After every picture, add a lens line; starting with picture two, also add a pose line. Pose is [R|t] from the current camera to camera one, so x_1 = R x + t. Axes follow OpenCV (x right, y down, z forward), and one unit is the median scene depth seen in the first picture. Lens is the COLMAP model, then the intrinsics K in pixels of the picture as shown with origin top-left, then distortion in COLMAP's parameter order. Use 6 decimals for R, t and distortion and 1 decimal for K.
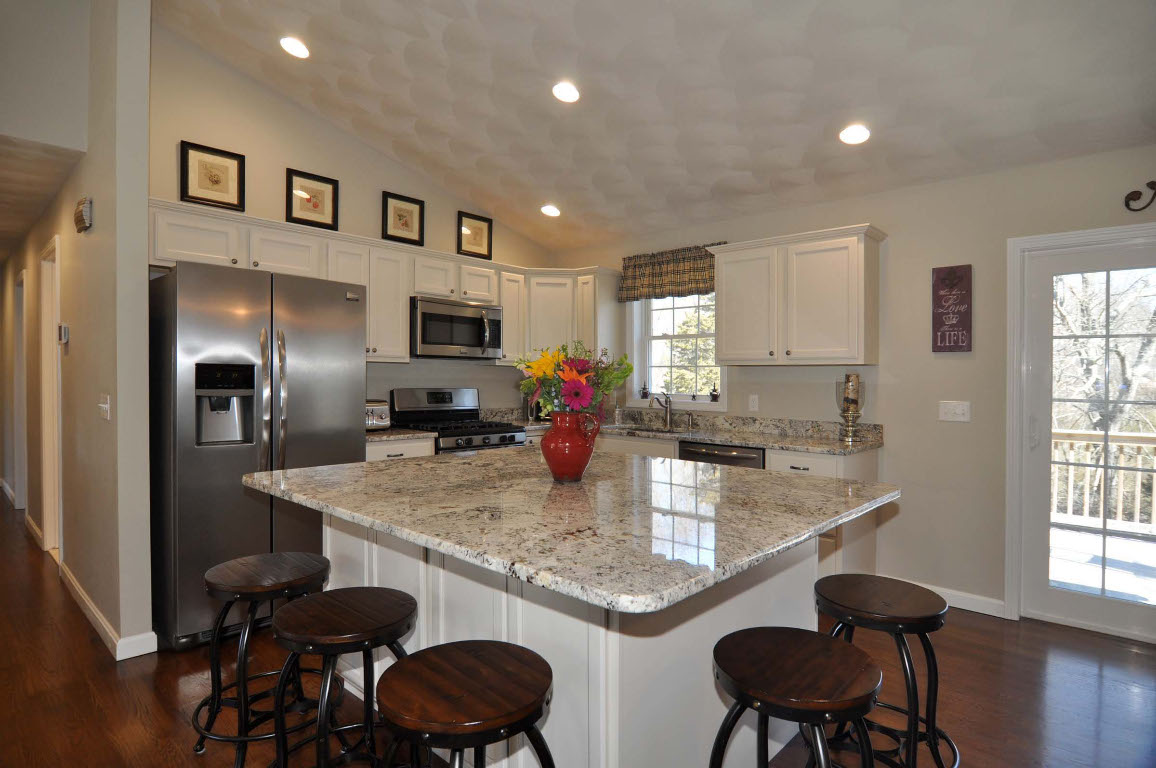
lens RADIAL K [[628.9, 0, 593.1], [0, 628.9, 388.2], [0, 0, 1]] dist [-0.006103, -0.008292]
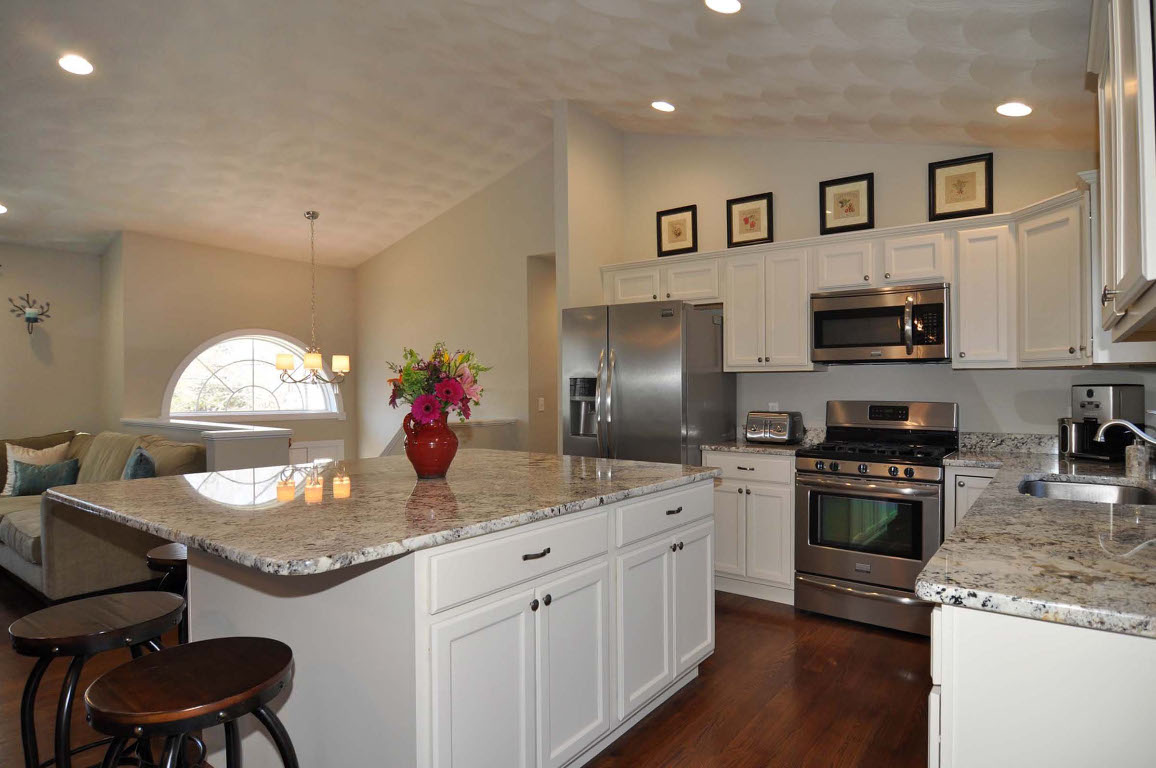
lens RADIAL K [[628.9, 0, 580.7], [0, 628.9, 381.9], [0, 0, 1]] dist [-0.006103, -0.008292]
pose [[0.116949, -0.022127, -0.992891, 0.604859], [-0.016189, 0.999576, -0.024183, 0.001717], [0.993006, 0.018902, 0.116542, 0.645087]]
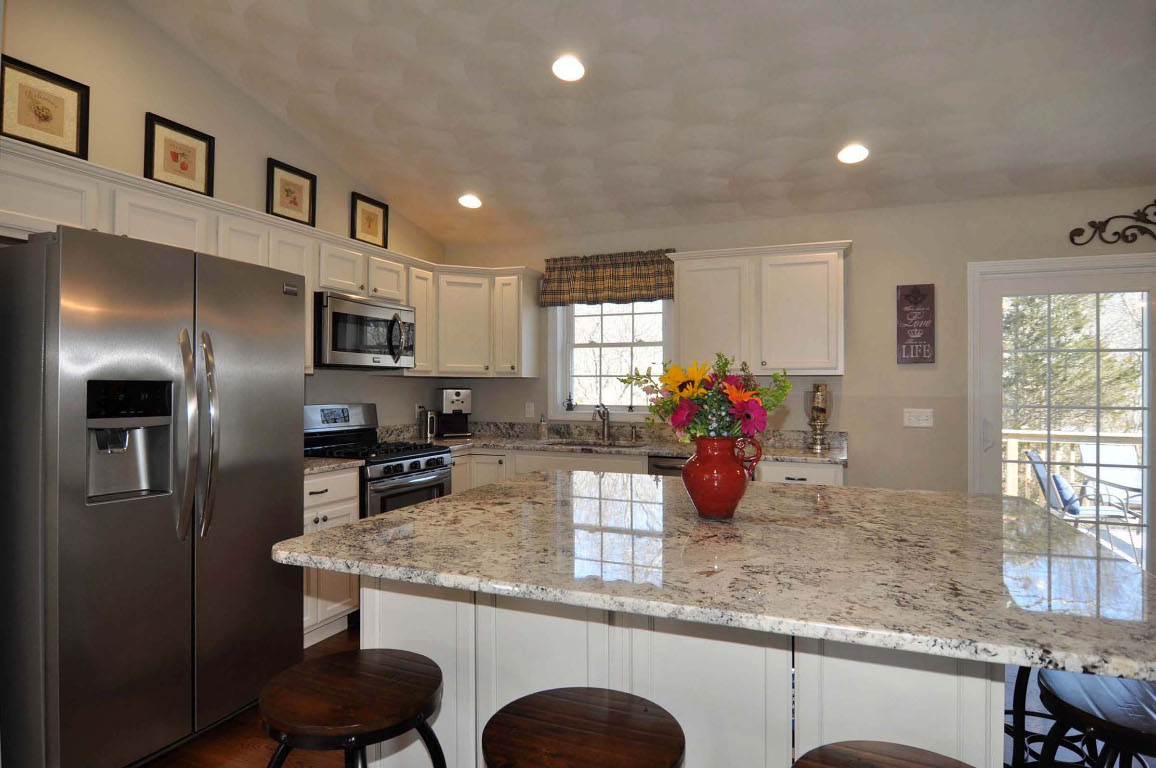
lens RADIAL K [[628.9, 0, 569.6], [0, 628.9, 382.4], [0, 0, 1]] dist [-0.006103, -0.008292]
pose [[0.937947, -0.010041, 0.346634, -0.292725], [0.015615, 0.999790, -0.013291, -0.015574], [-0.346428, 0.017879, 0.937906, 0.149644]]
